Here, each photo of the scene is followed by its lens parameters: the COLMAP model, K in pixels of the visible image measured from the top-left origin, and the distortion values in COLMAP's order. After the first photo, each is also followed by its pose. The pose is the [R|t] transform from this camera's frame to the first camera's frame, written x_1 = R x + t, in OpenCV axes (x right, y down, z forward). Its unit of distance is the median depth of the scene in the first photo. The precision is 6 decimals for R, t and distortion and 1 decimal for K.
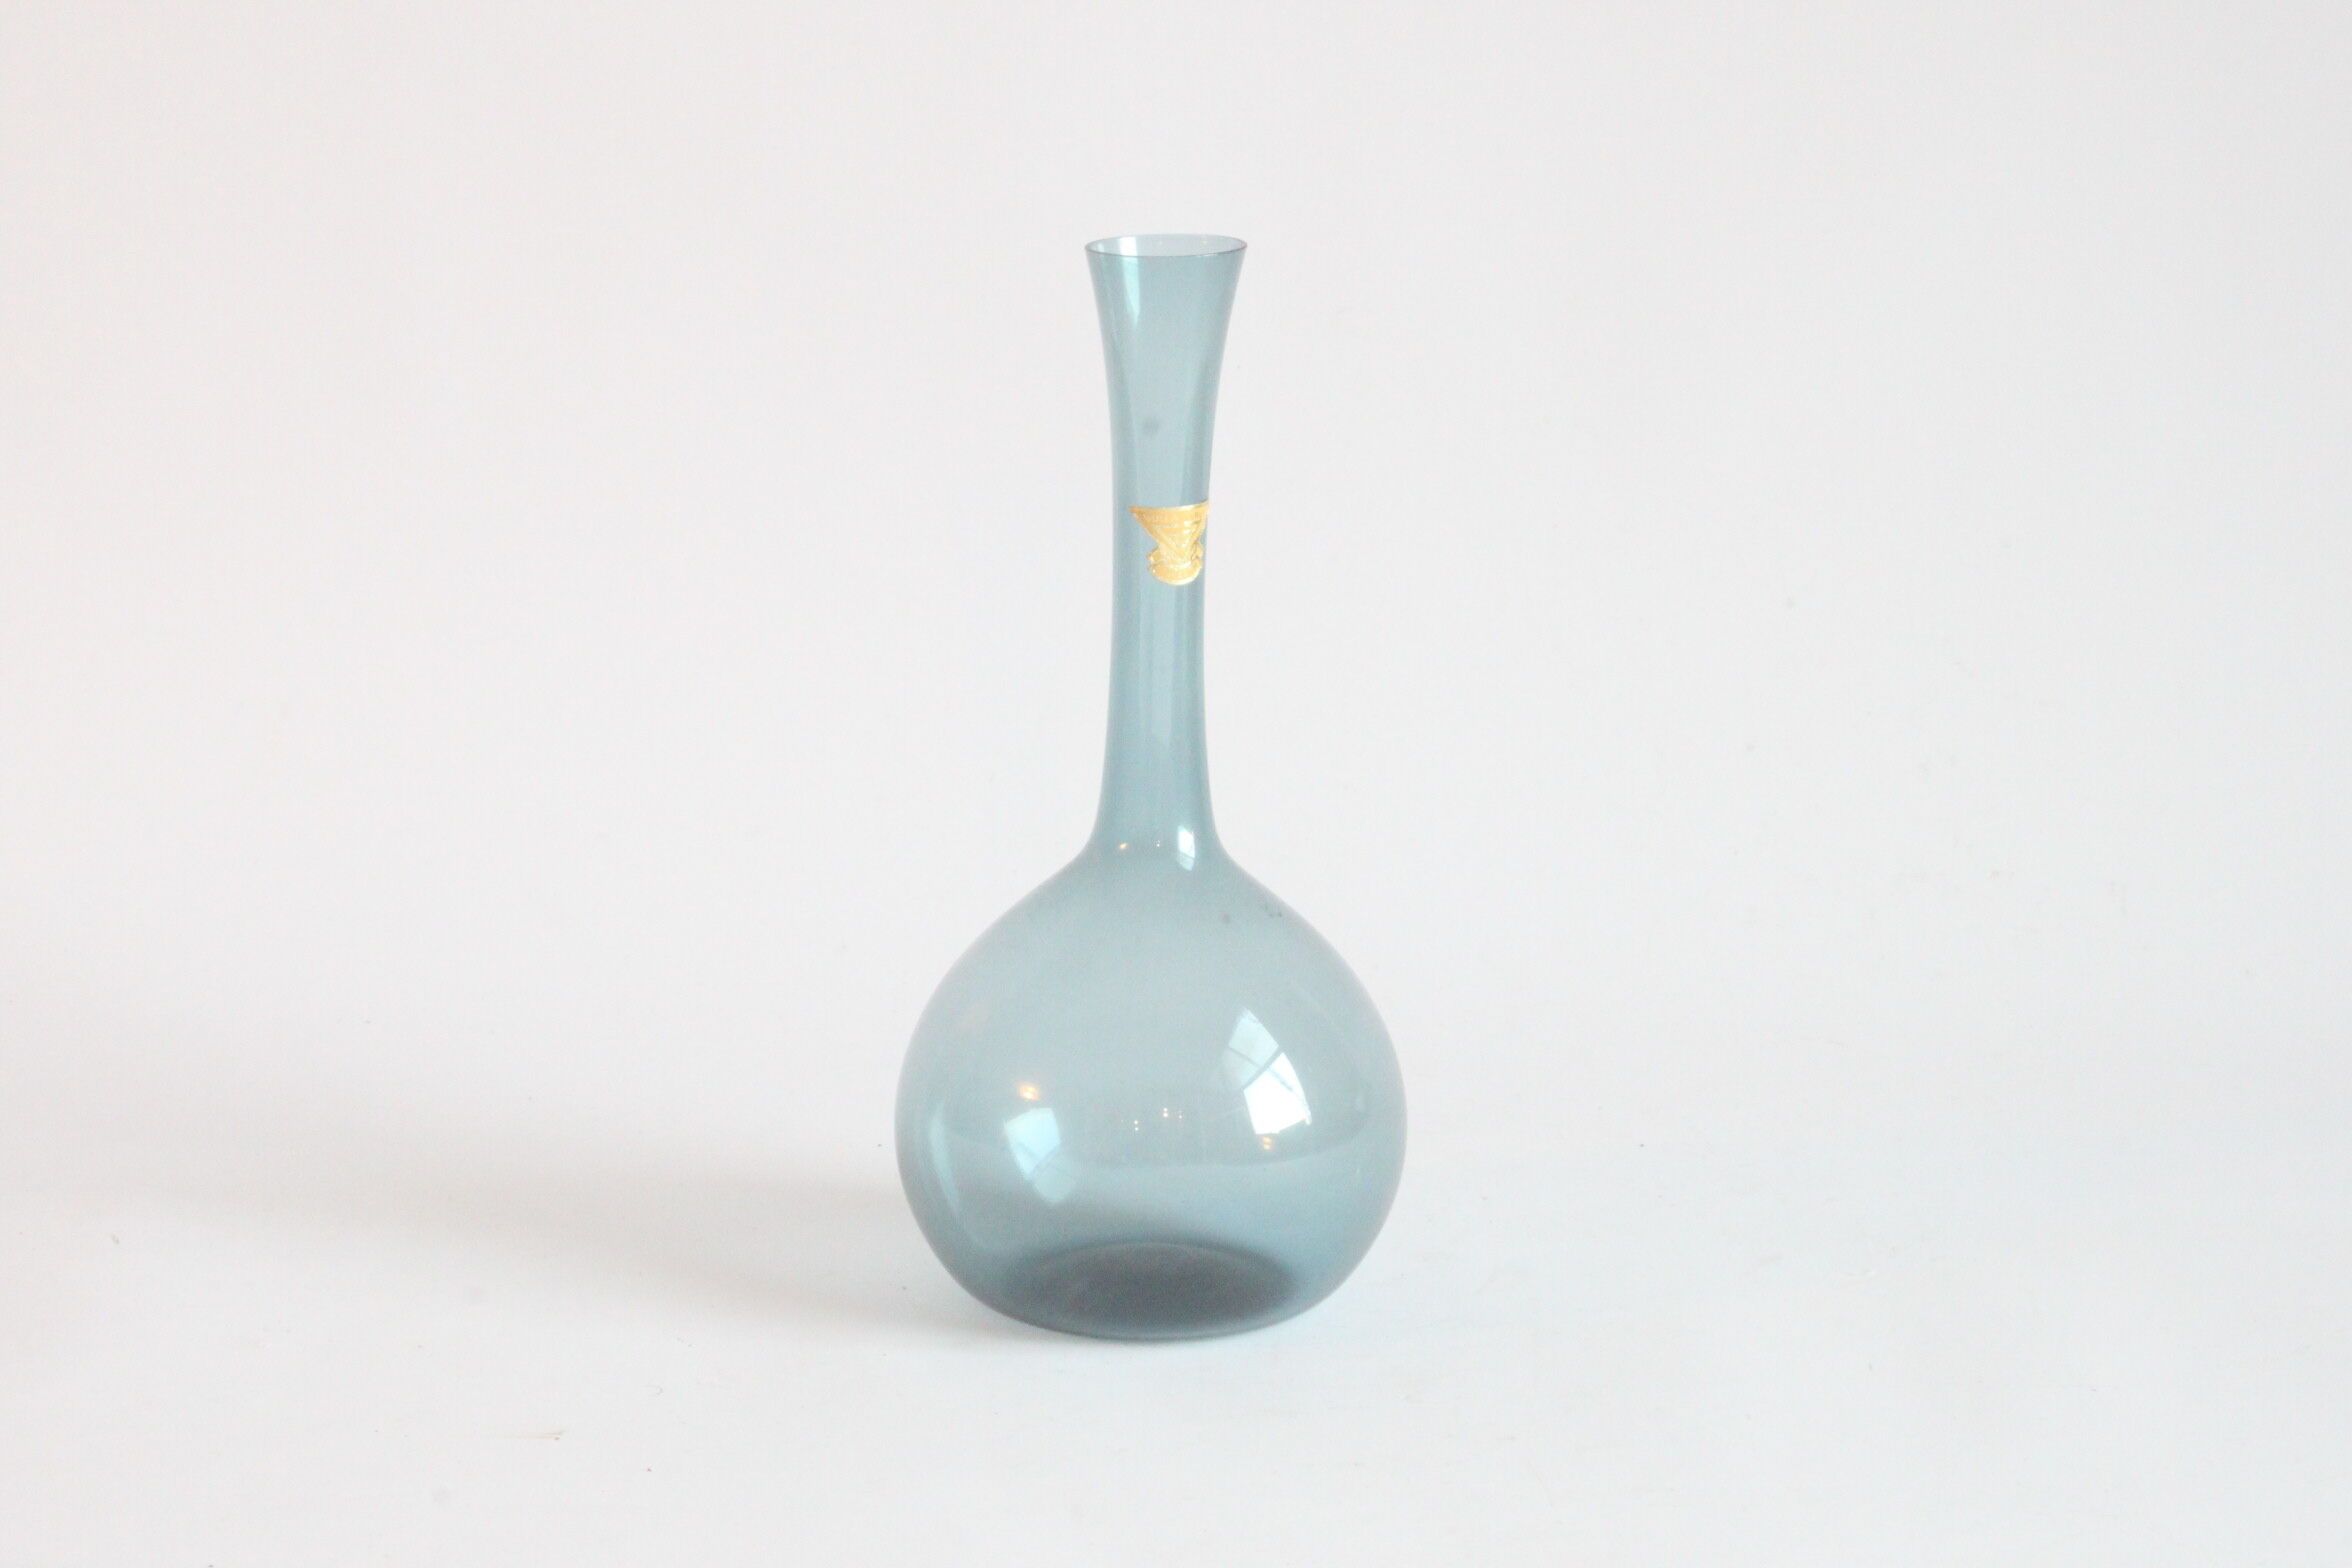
lens RADIAL K [[8820.4, 0, 1176.0], [0, 8820.4, 784.0], [0, 0, 1]] dist [0.089889, 0.184595]
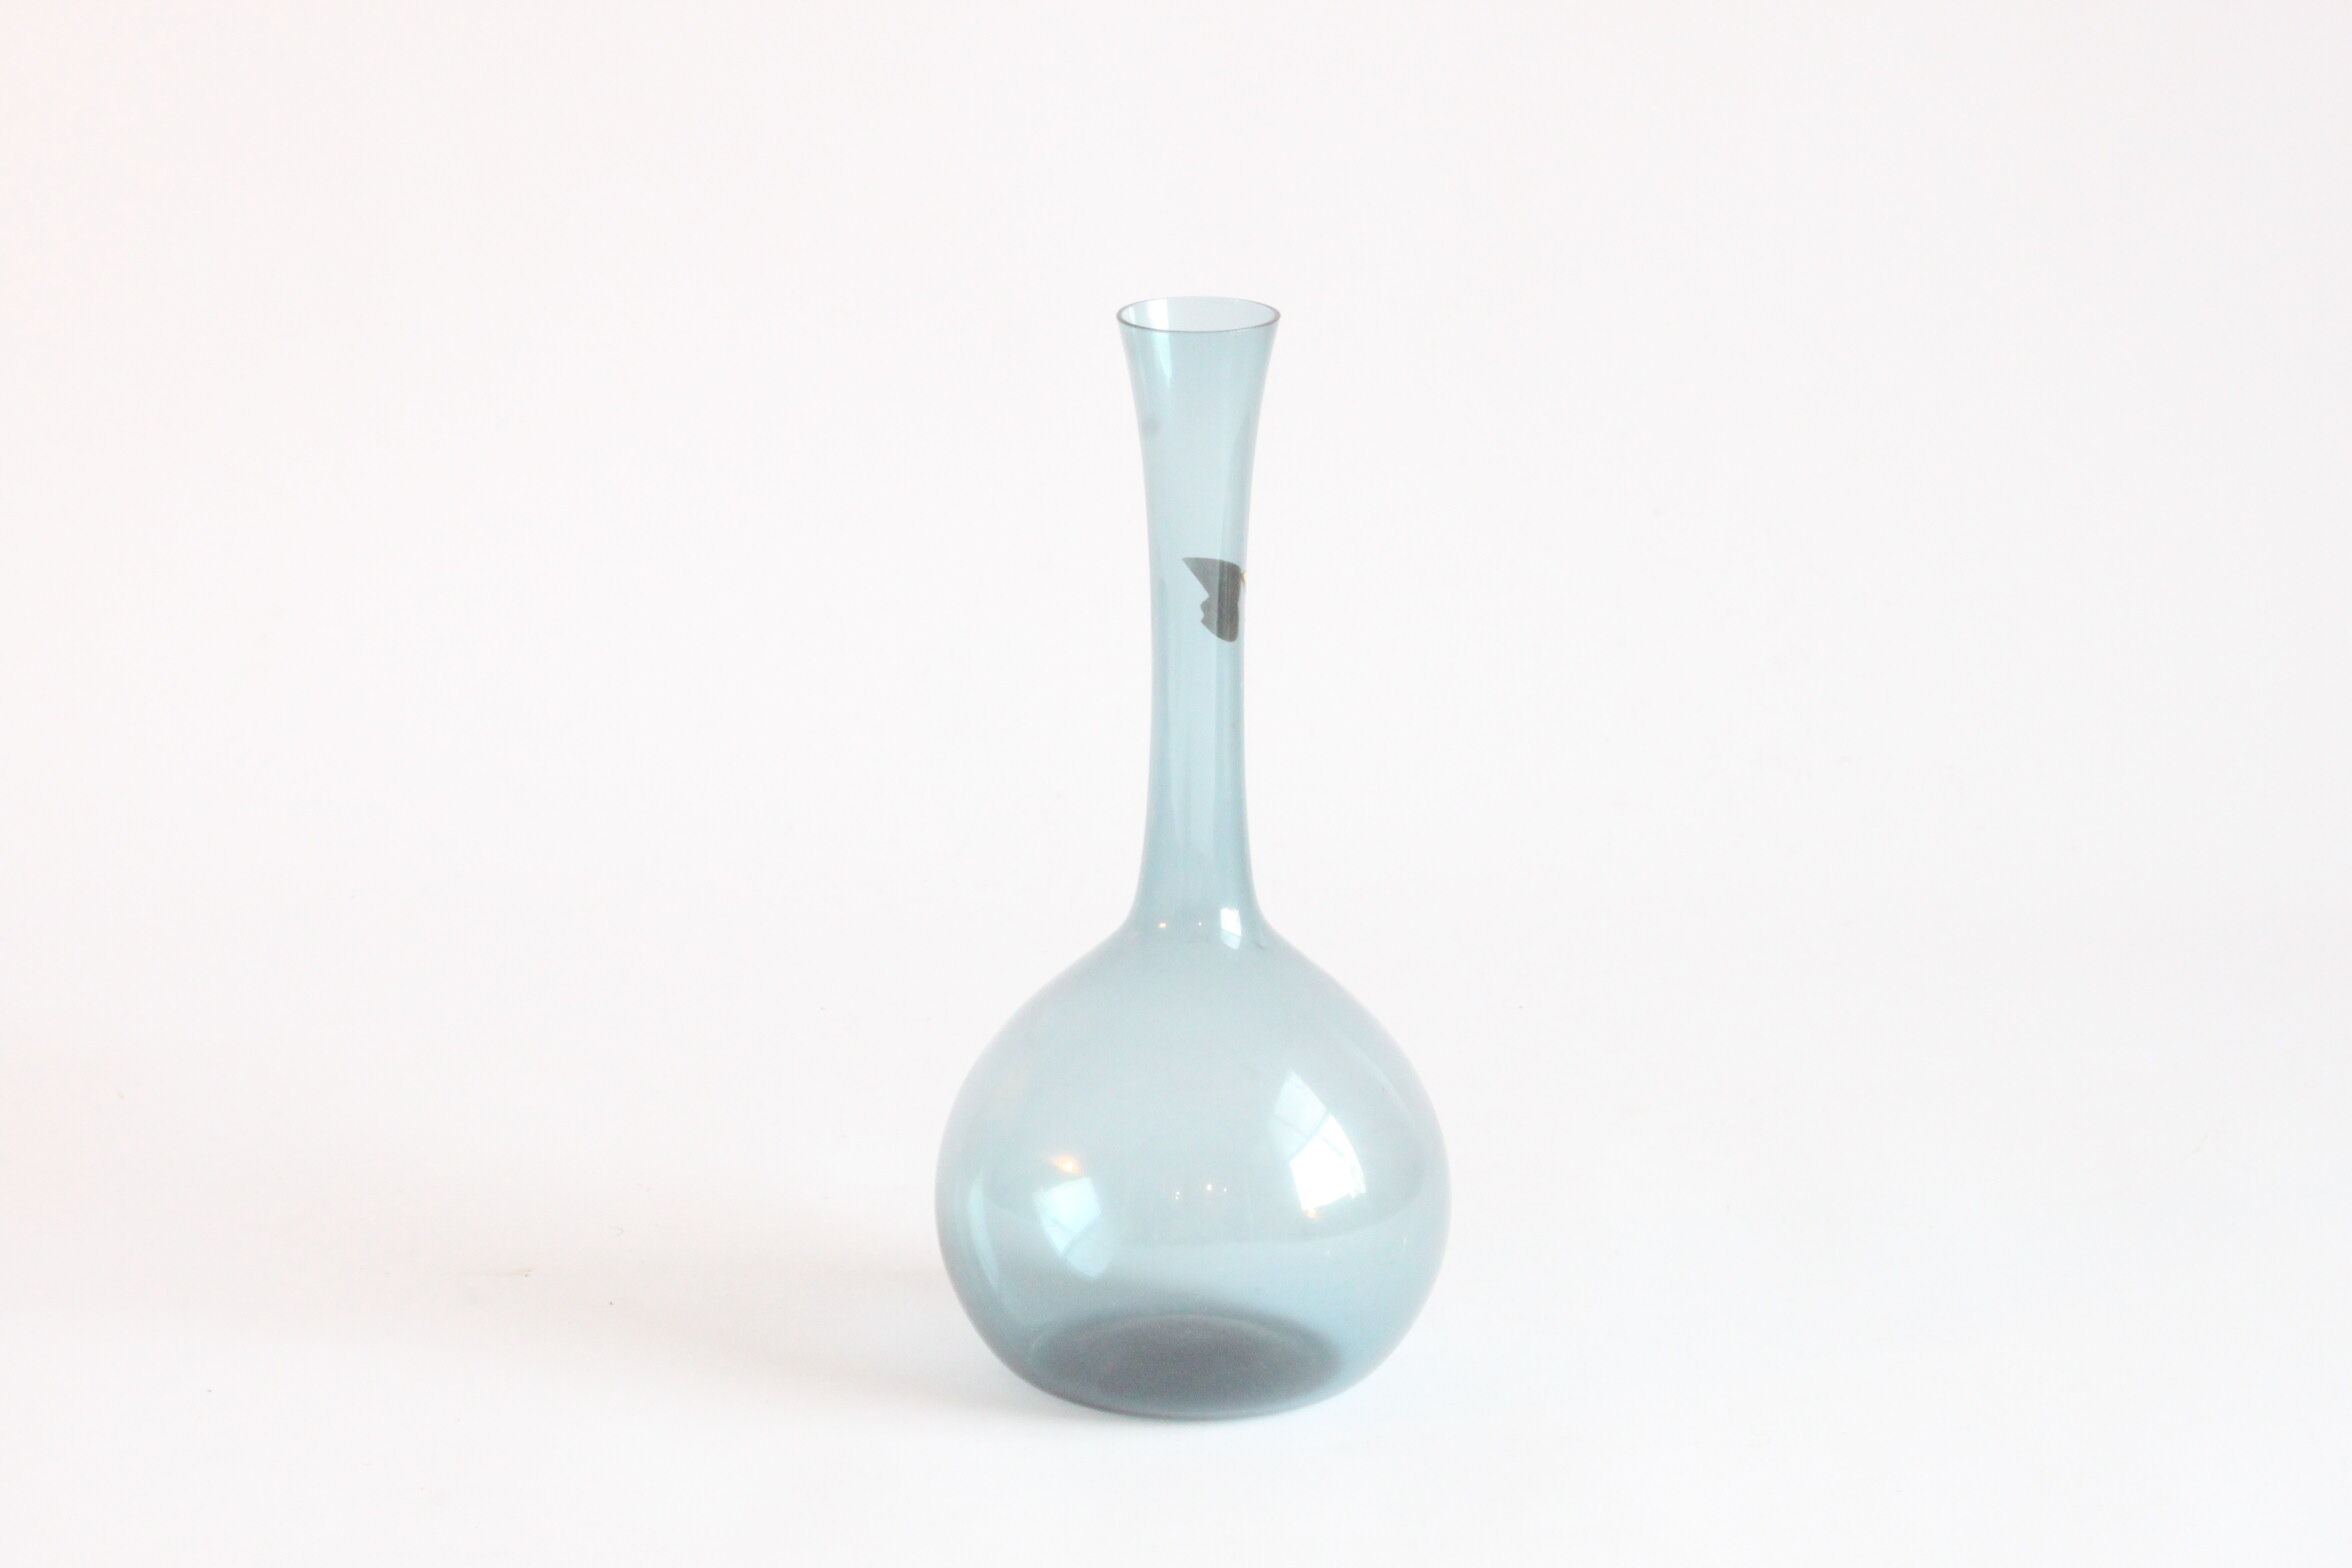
lens RADIAL K [[7595.5, 0, 1176.0], [0, 7595.5, 784.0], [0, 0, 1]] dist [-1.160230, 0.149190]
pose [[0.999818, -0.017867, -0.006759, 0.001342], [0.017726, 0.999637, -0.020294, 0.009564], [0.007119, 0.020170, 0.999771, 0.160397]]
